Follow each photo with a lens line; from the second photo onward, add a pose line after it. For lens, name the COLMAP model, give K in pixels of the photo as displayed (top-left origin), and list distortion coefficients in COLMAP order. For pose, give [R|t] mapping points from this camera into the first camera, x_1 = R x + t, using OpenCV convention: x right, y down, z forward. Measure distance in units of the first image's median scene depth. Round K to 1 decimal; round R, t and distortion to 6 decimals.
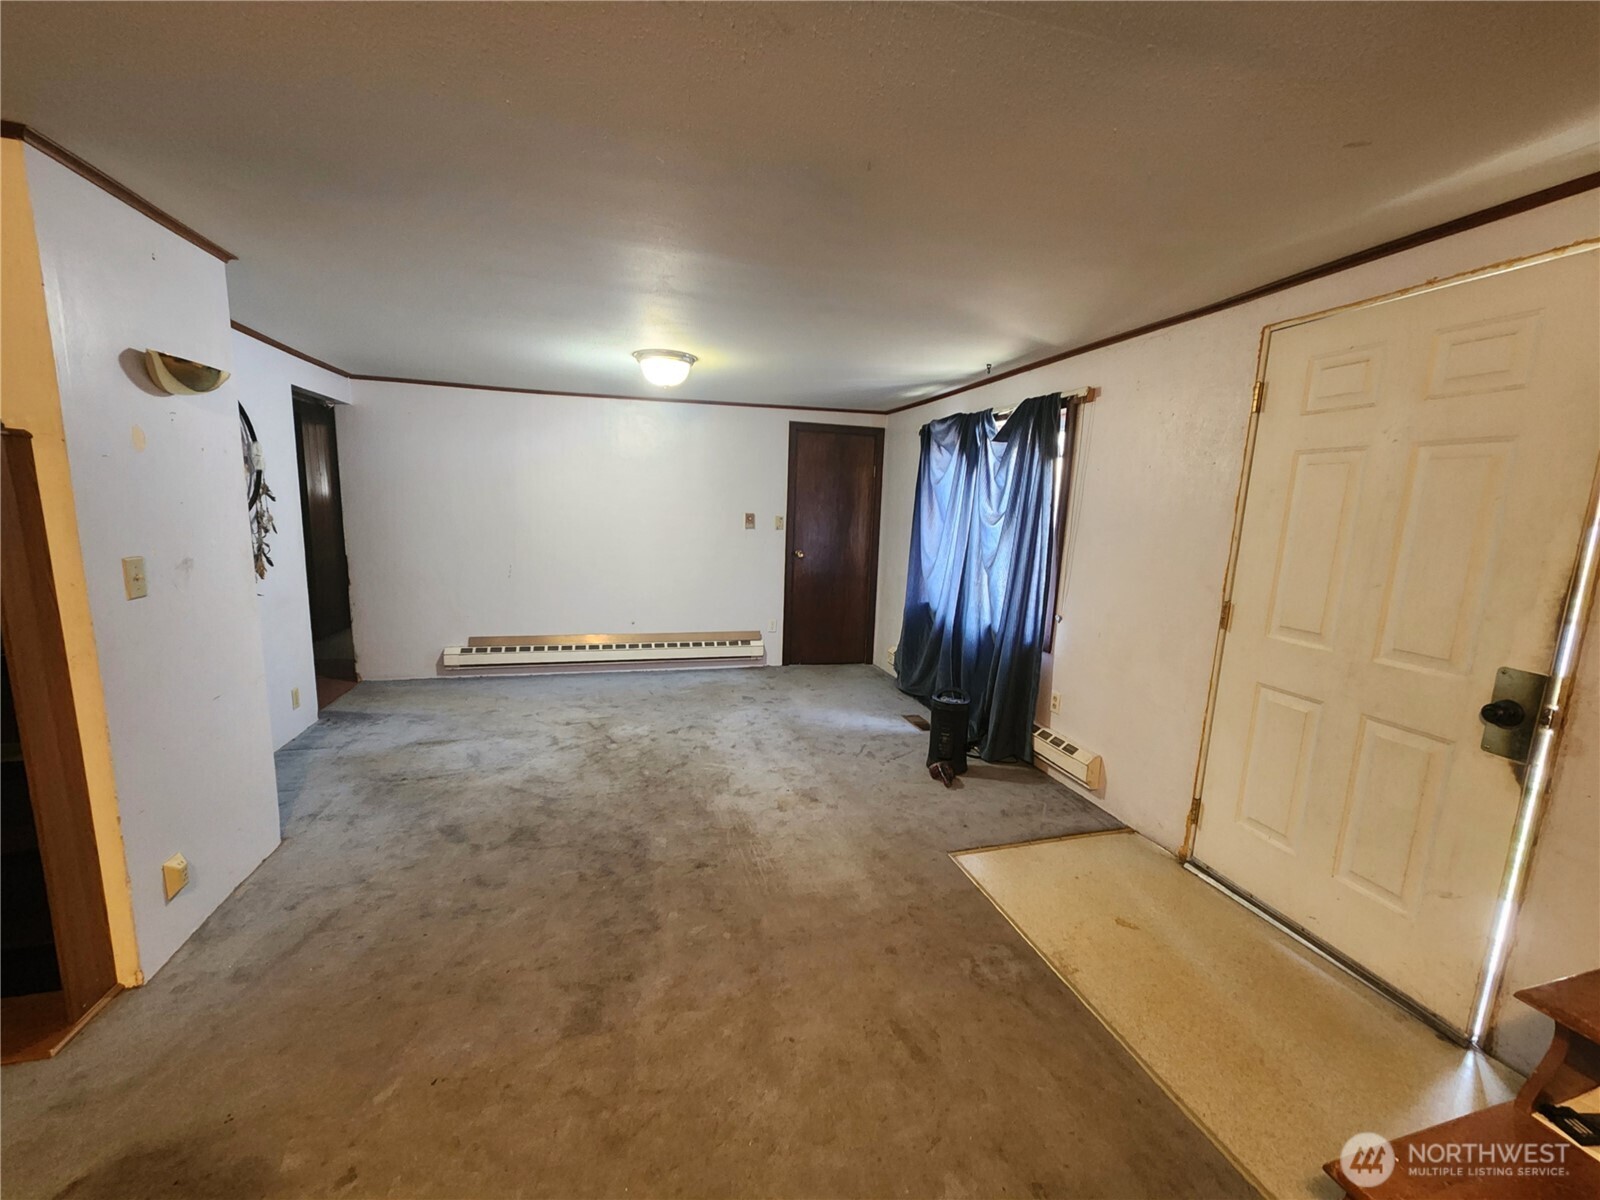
lens RADIAL K [[642.6, 0, 793.9], [0, 642.6, 614.3], [0, 0, 1]] dist [0.002990, -0.001530]
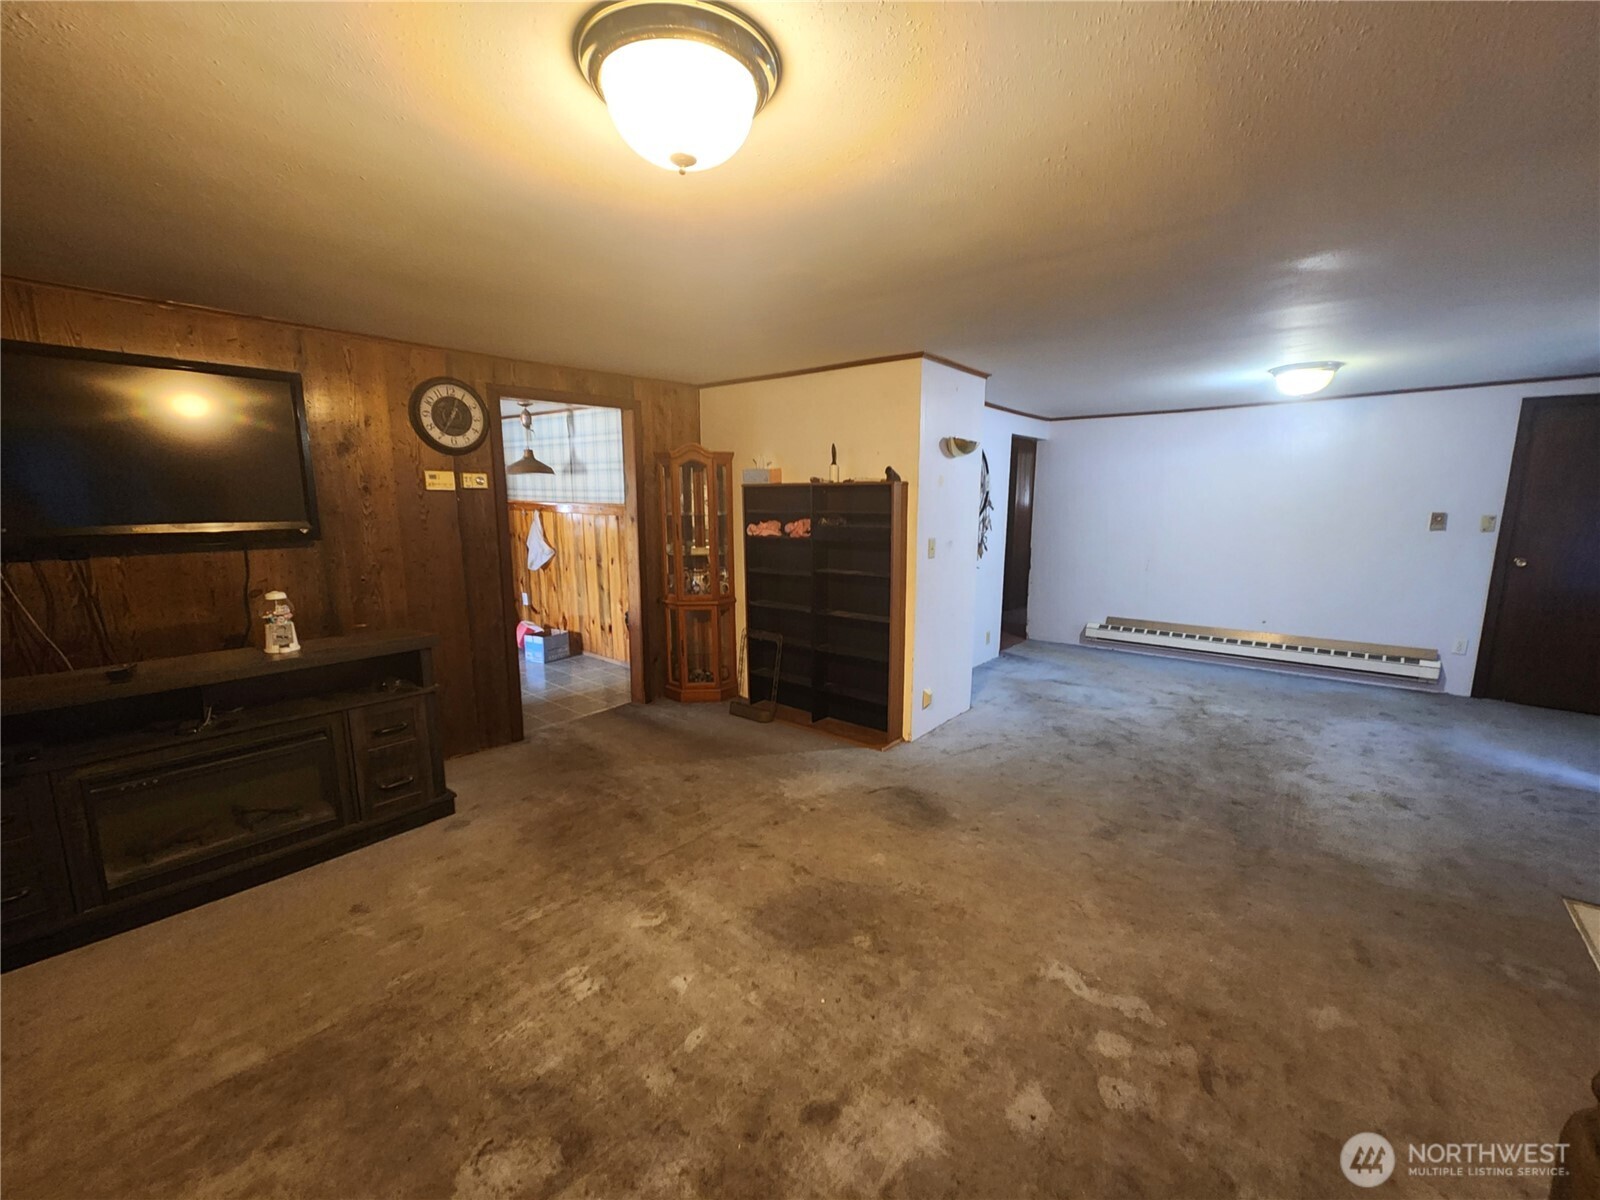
lens RADIAL K [[642.6, 0, 809.9], [0, 642.6, 606.4], [0, 0, 1]] dist [0.002990, -0.001530]
pose [[0.579485, 0.100869, -0.808716, 0.245334], [-0.115965, 0.992420, 0.040688, 0.049287], [0.806690, 0.070205, 0.586790, -0.286690]]
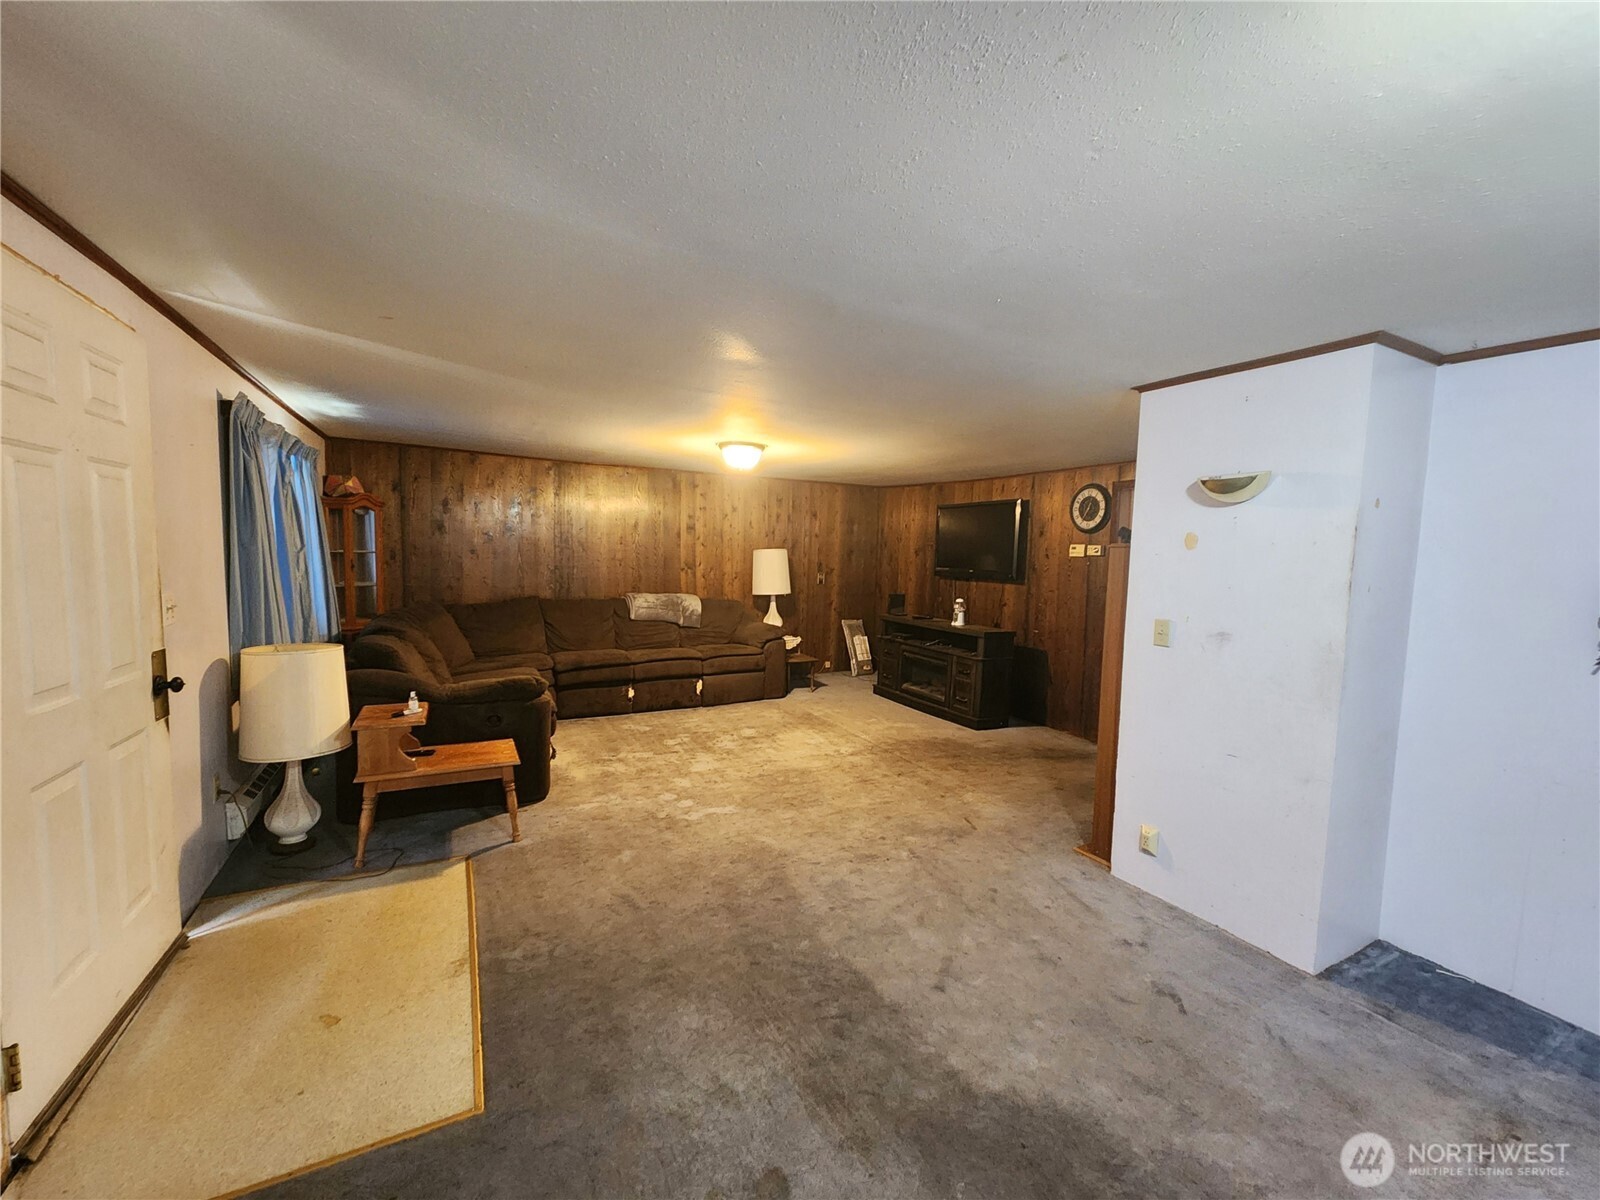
lens RADIAL K [[642.6, 0, 811.7], [0, 642.6, 604.2], [0, 0, 1]] dist [0.002990, -0.001530]
pose [[-0.970009, -0.035855, -0.240410, 0.077471], [-0.092354, 0.969253, 0.228076, -0.210153], [0.224840, 0.243438, -0.943496, 1.197706]]
